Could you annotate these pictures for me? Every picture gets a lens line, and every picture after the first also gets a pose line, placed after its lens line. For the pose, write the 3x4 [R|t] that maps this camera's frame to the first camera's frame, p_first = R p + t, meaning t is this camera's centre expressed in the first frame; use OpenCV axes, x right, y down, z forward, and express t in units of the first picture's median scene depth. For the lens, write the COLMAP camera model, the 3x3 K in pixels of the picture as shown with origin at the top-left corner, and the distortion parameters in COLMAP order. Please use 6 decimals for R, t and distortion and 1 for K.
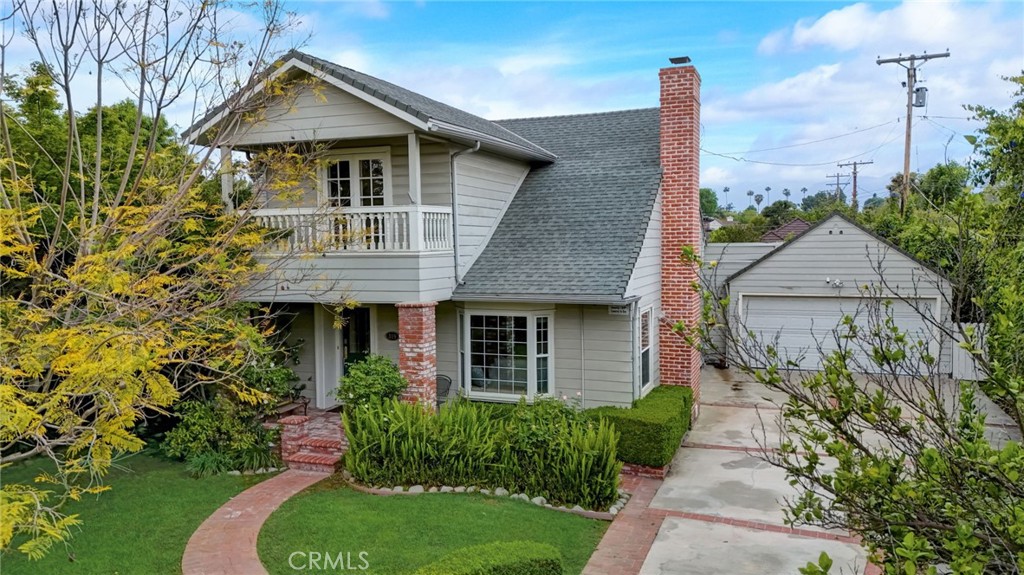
lens RADIAL K [[758.1, 0, 509.2], [0, 758.1, 294.7], [0, 0, 1]] dist [0.078583, -0.049224]
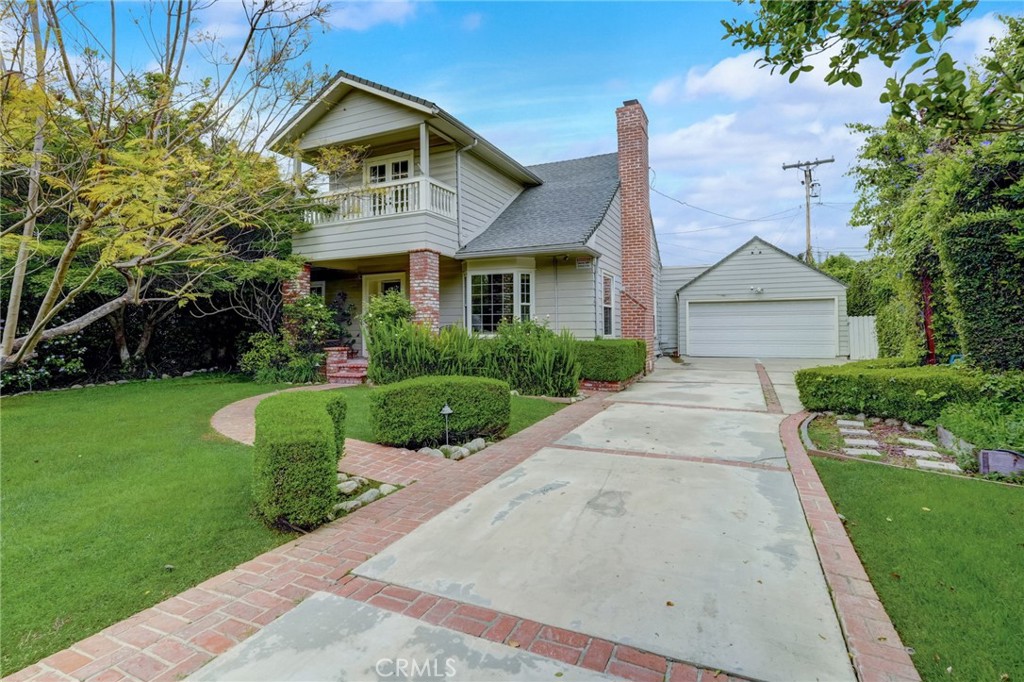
lens RADIAL K [[508.4, 0, 504.4], [0, 508.4, 320.3], [0, 0, 1]] dist [-0.001697, 0.001281]
pose [[0.997485, 0.000328, -0.070872, 0.071054], [-0.007019, 0.995530, -0.094185, 0.194832], [0.070524, 0.094445, 0.993029, 0.141043]]
